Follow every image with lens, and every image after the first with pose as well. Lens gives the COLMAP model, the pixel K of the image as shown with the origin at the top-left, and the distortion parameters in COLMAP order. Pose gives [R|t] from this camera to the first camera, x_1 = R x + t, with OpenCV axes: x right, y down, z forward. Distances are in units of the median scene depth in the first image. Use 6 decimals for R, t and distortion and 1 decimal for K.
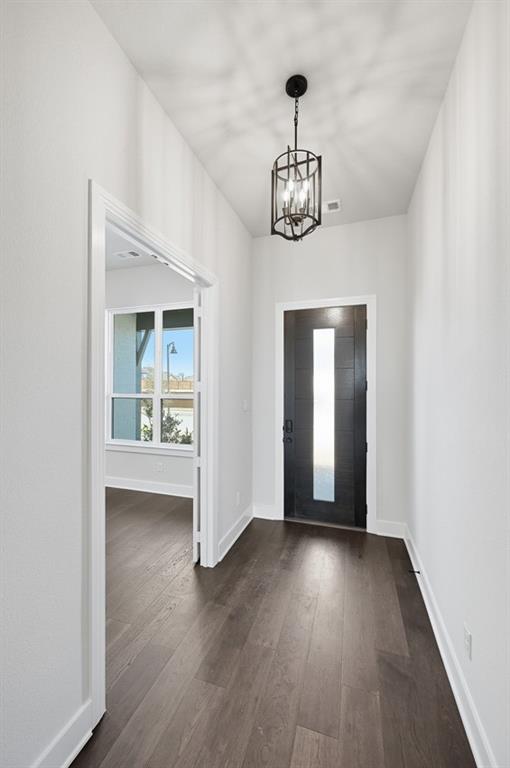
lens RADIAL K [[306.3, 0, 255.0], [0, 306.3, 384.0], [0, 0, 1]] dist [-0.000696, 0.000093]
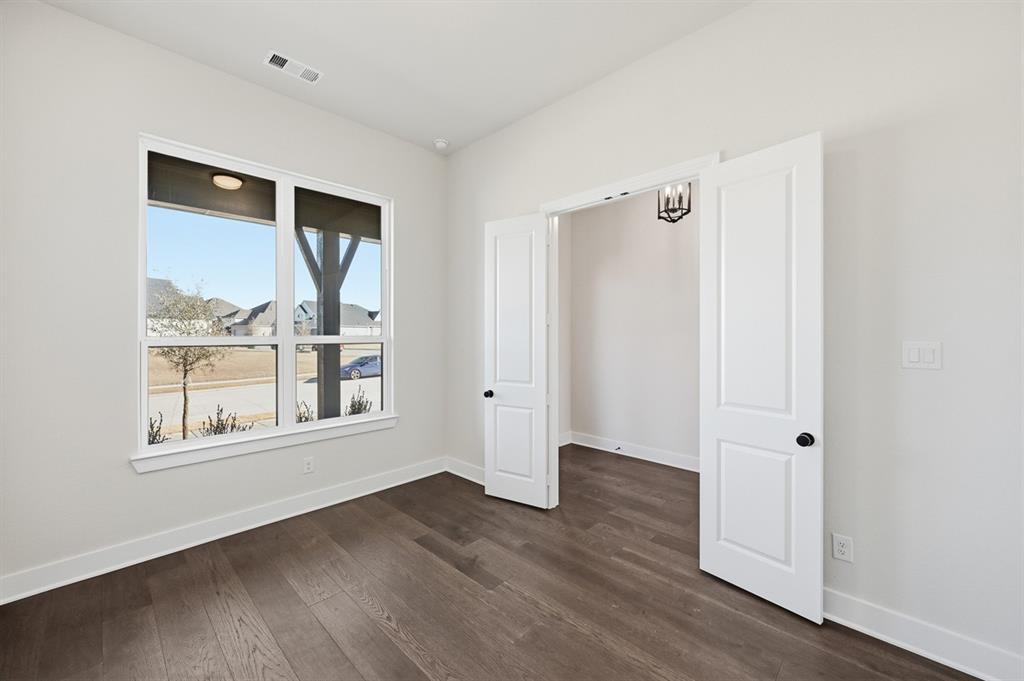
lens RADIAL K [[414.7, 0, 510.7], [0, 414.7, 335.3], [0, 0, 1]] dist [0.000153, 0.000716]
pose [[0.460974, -0.011834, 0.887335, -0.842258], [-0.004134, 0.999872, 0.015482, 0.017834], [-0.887404, -0.010806, 0.460865, 0.329092]]
